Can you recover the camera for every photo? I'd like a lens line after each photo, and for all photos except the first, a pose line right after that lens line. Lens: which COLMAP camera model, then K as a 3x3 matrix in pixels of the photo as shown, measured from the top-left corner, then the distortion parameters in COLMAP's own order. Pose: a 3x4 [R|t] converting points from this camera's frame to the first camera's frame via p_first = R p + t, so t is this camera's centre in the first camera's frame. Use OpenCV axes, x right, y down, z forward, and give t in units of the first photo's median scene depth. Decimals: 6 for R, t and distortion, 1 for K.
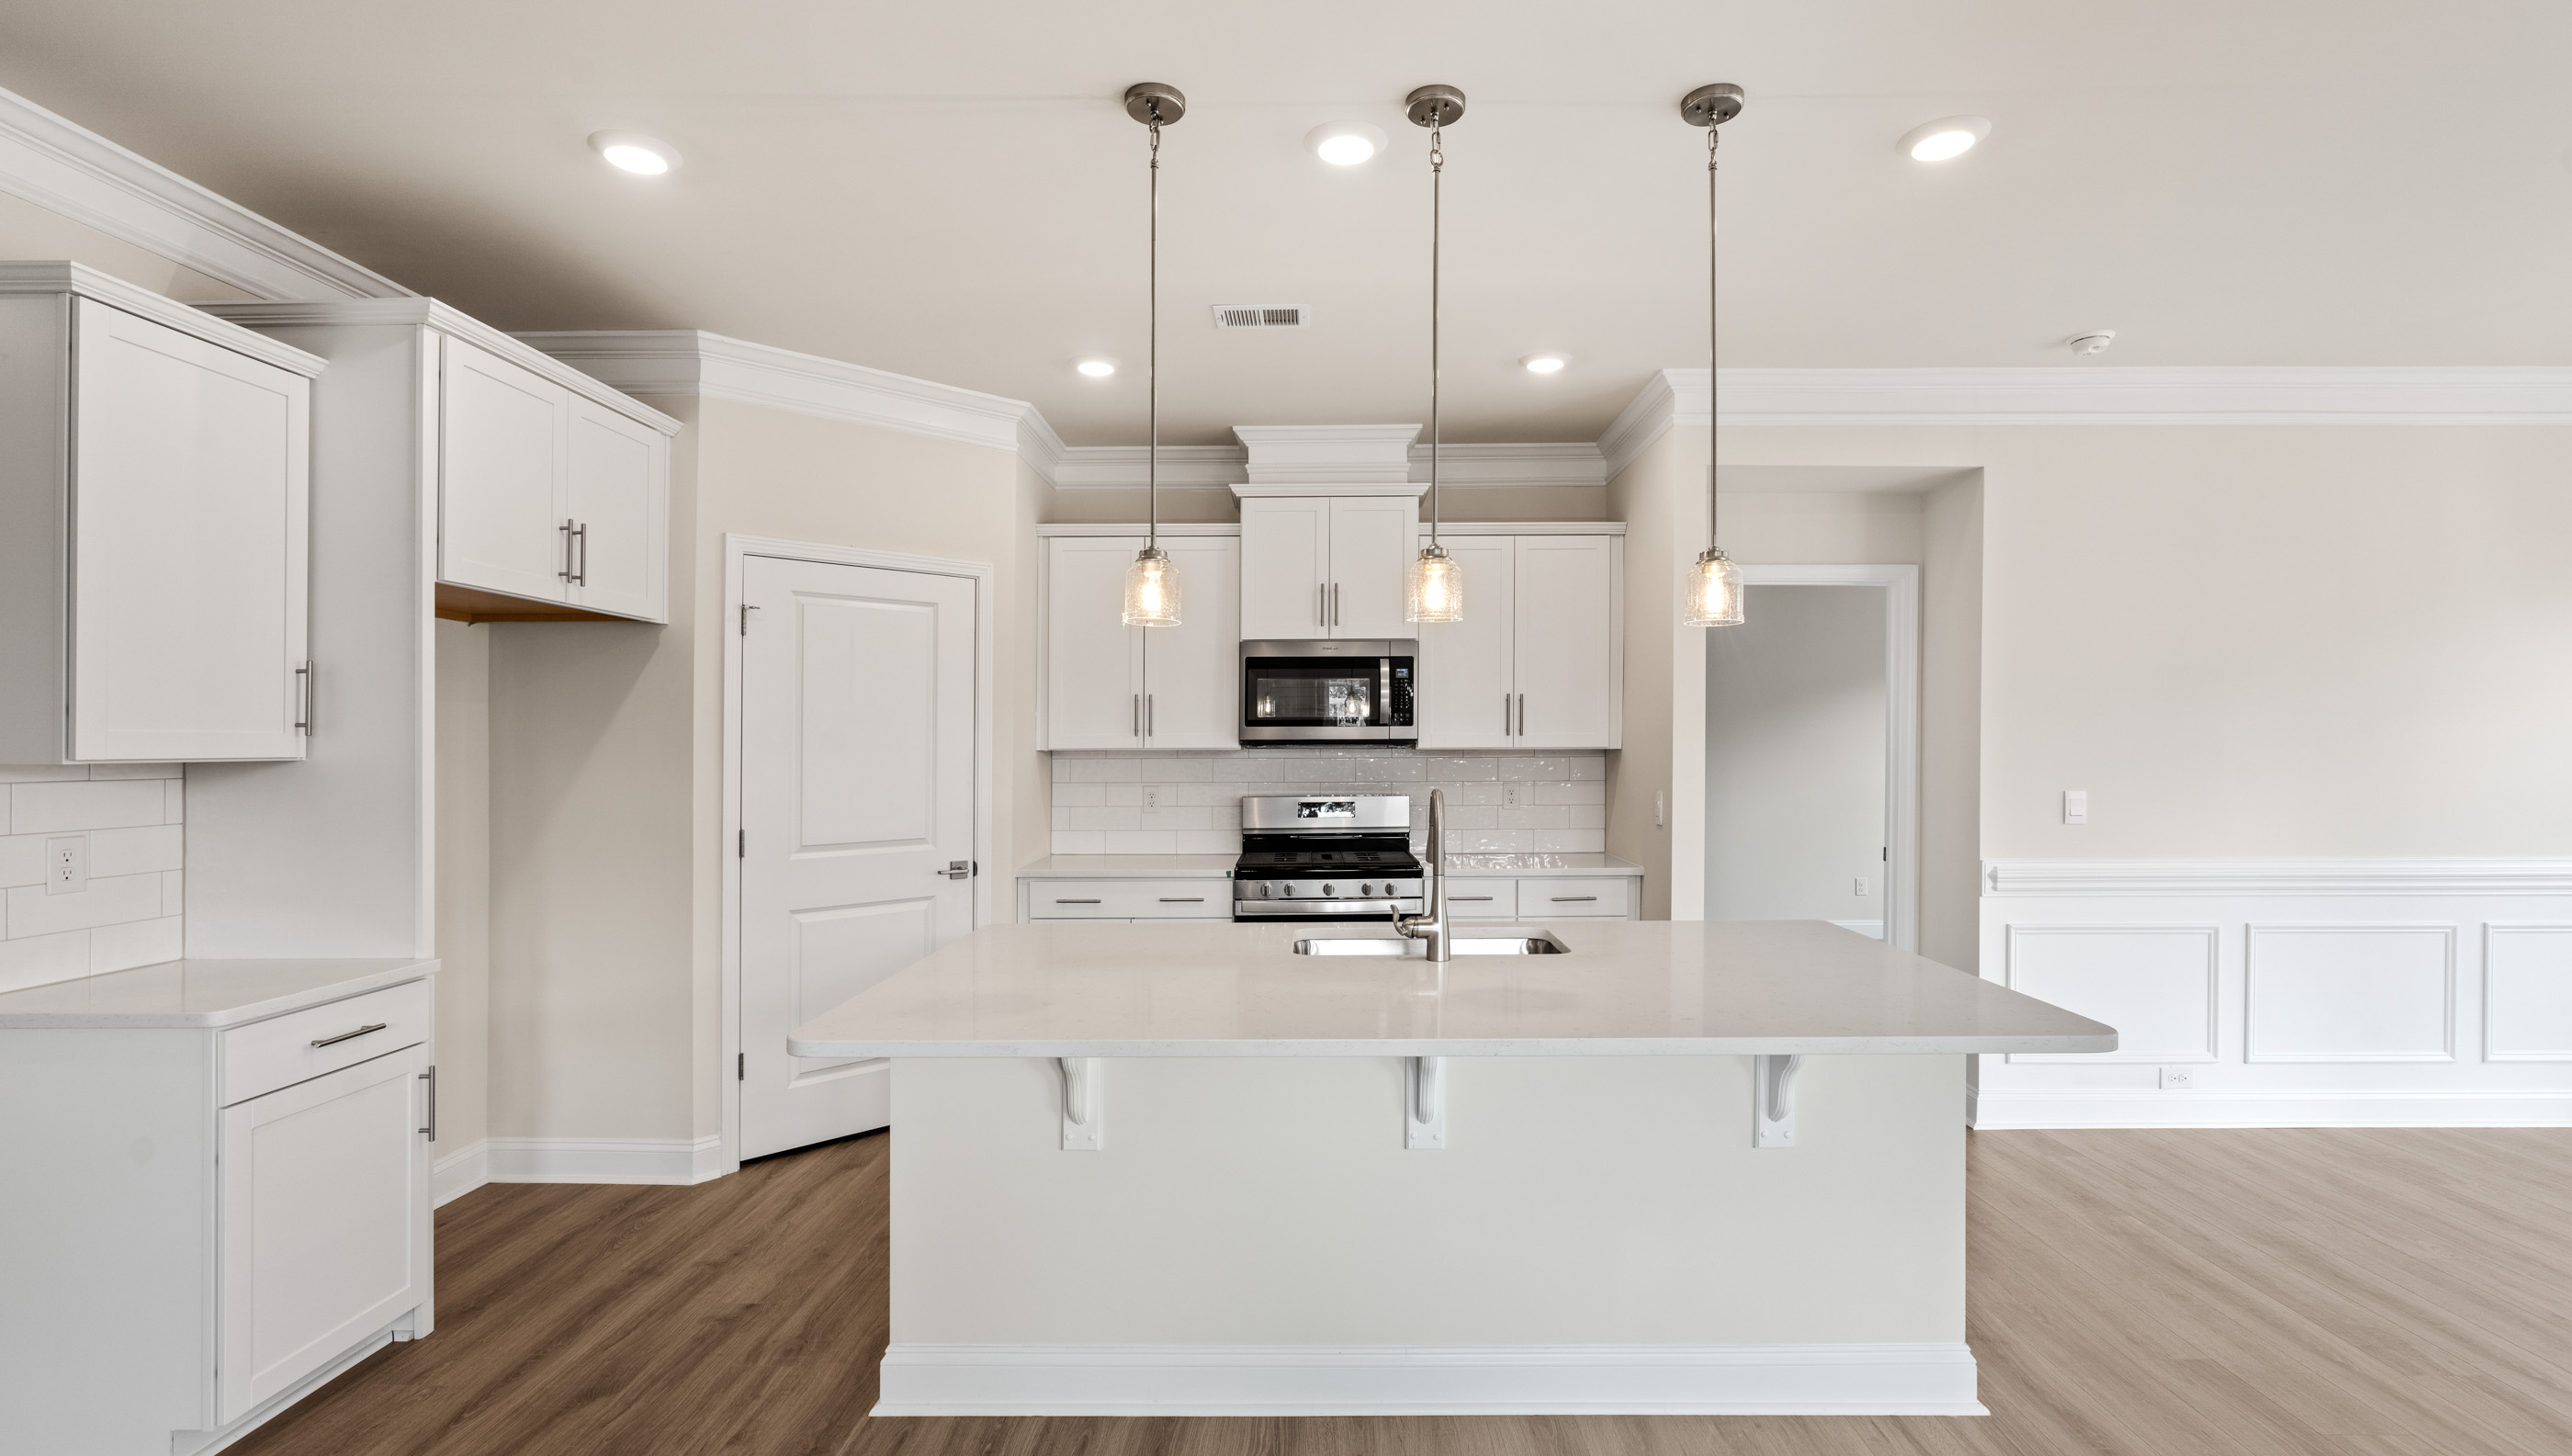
lens RADIAL K [[1189.2, 0, 1286.0], [0, 1189.2, 728.0], [0, 0, 1]] dist [-0.011962, 0.000260]
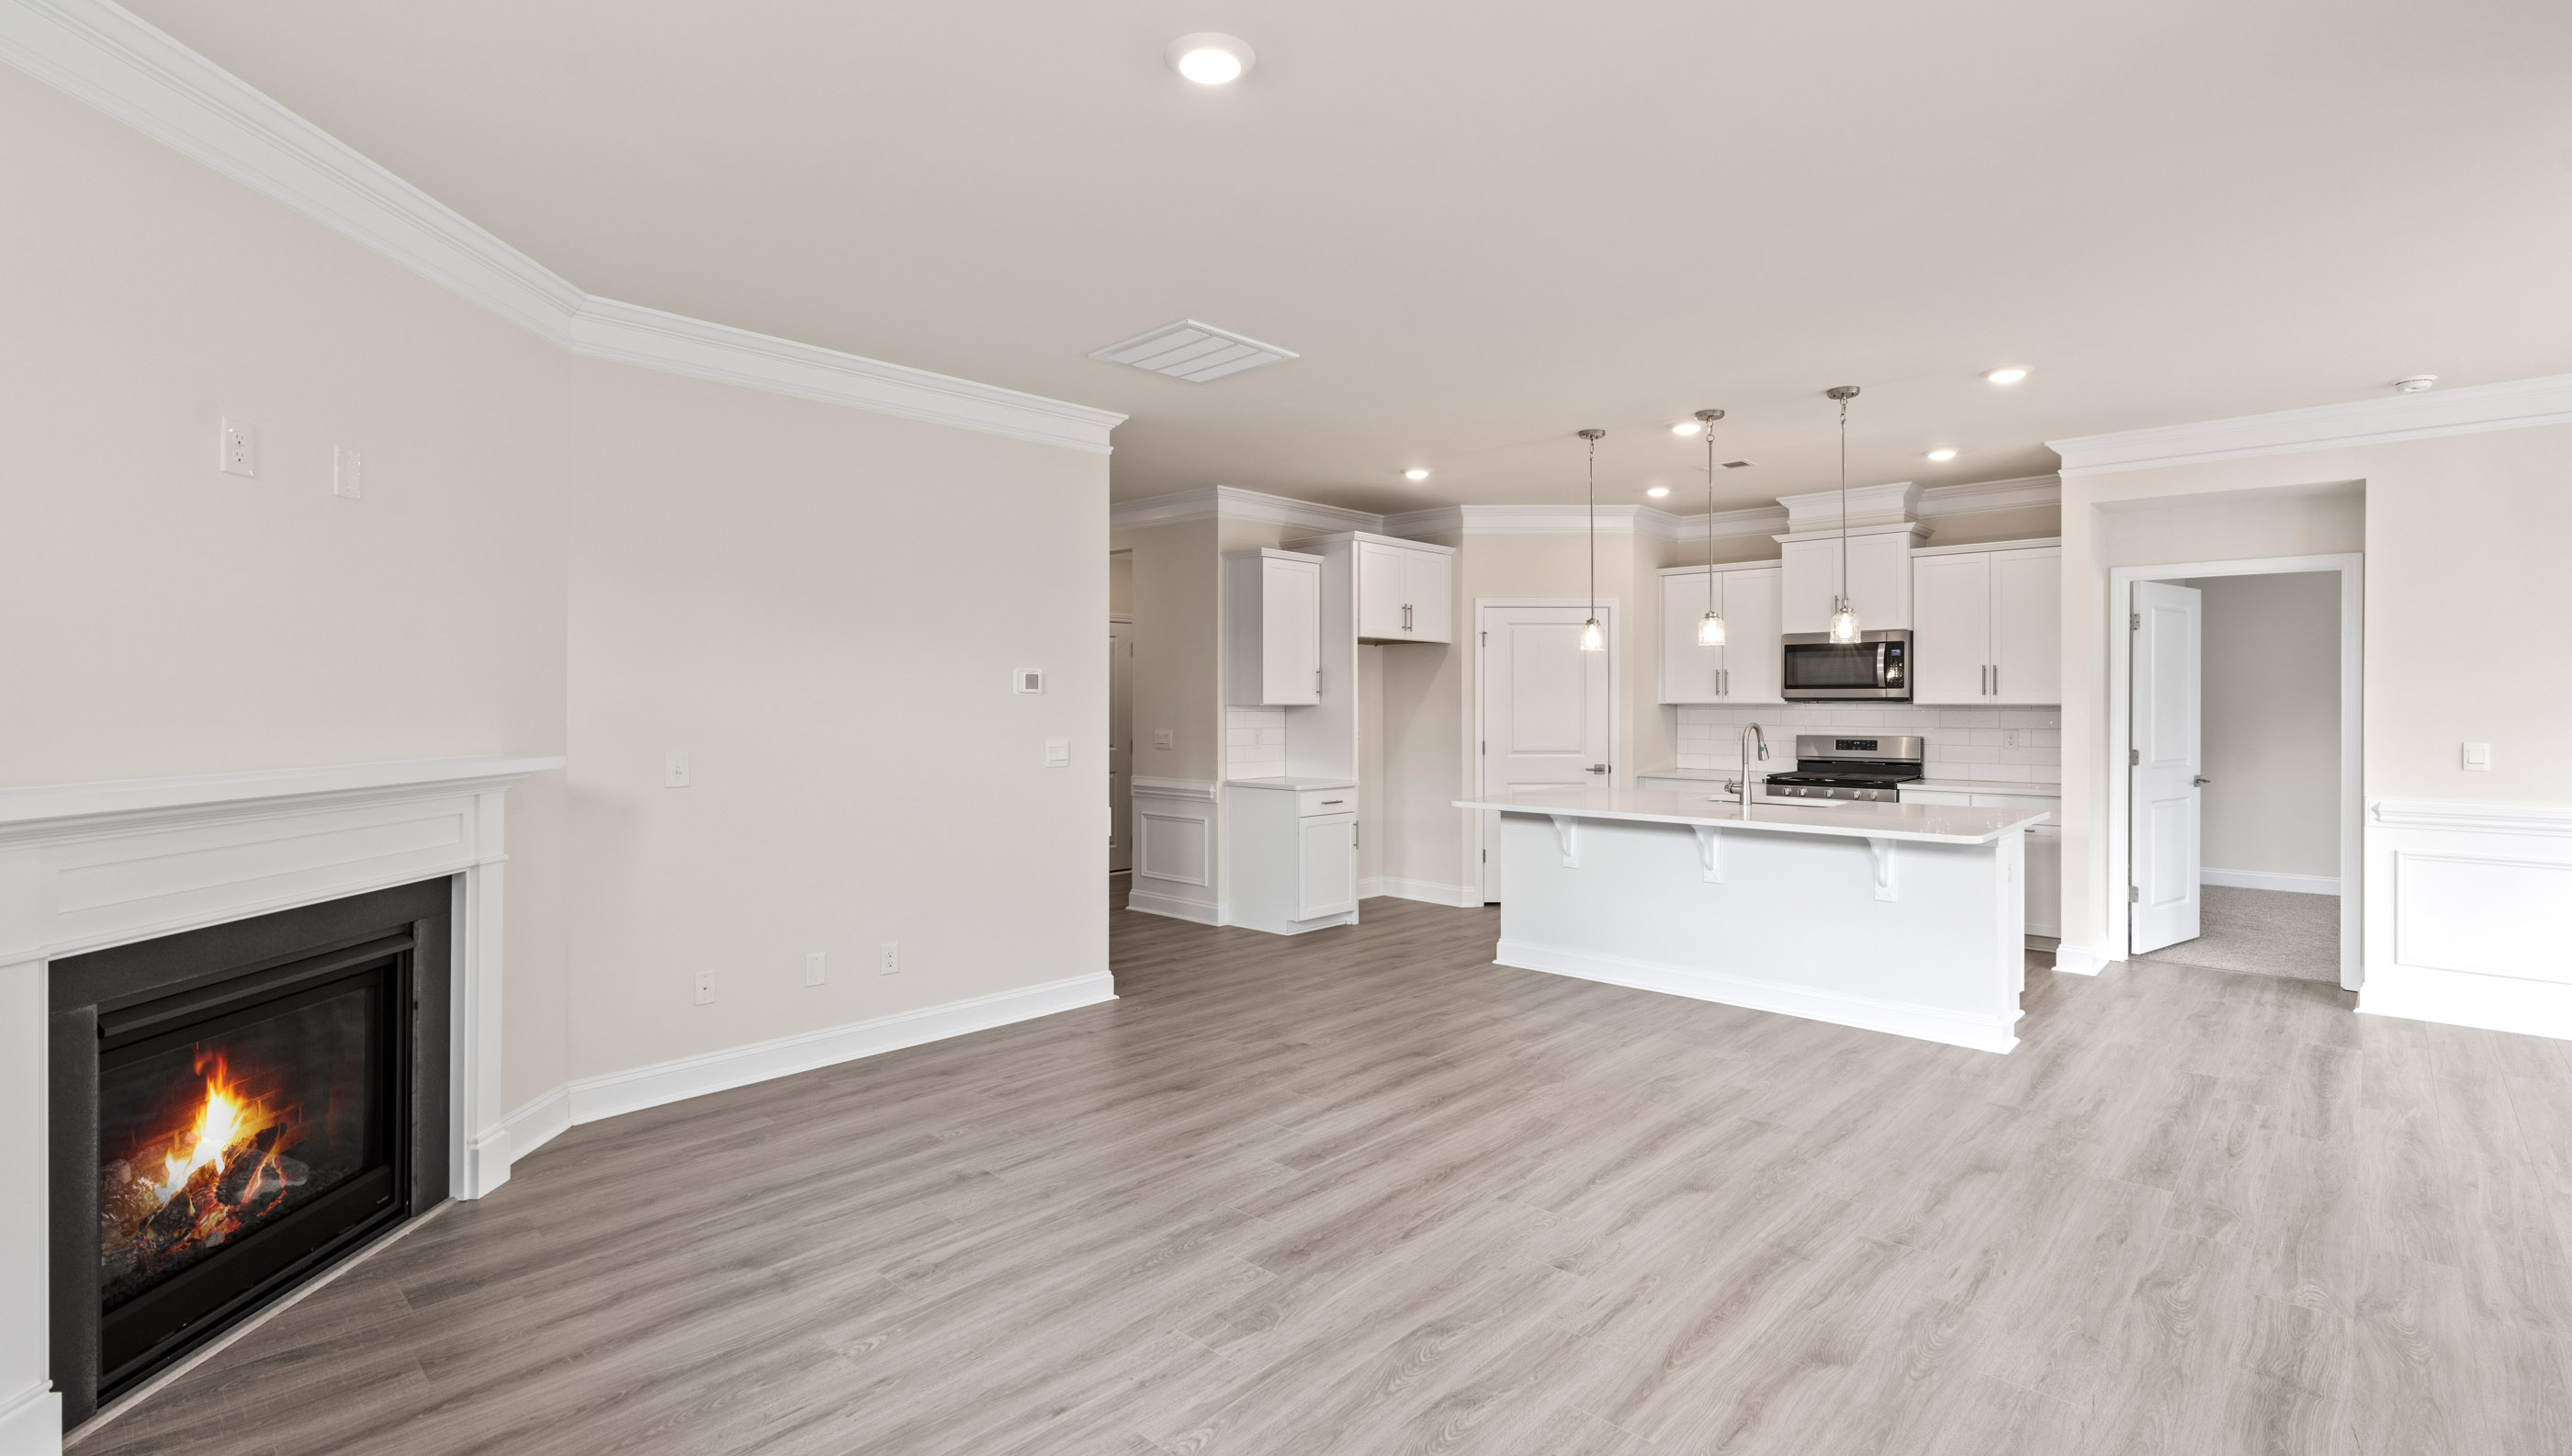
lens RADIAL K [[1159.3, 0, 1277.2], [0, 1159.3, 709.4], [0, 0, 1]] dist [-0.002669, -0.000446]
pose [[0.748718, 0.008966, -0.662828, 0.595066], [0.005697, 0.999785, 0.019959, -0.010974], [0.662864, -0.018720, 0.748505, -0.730384]]
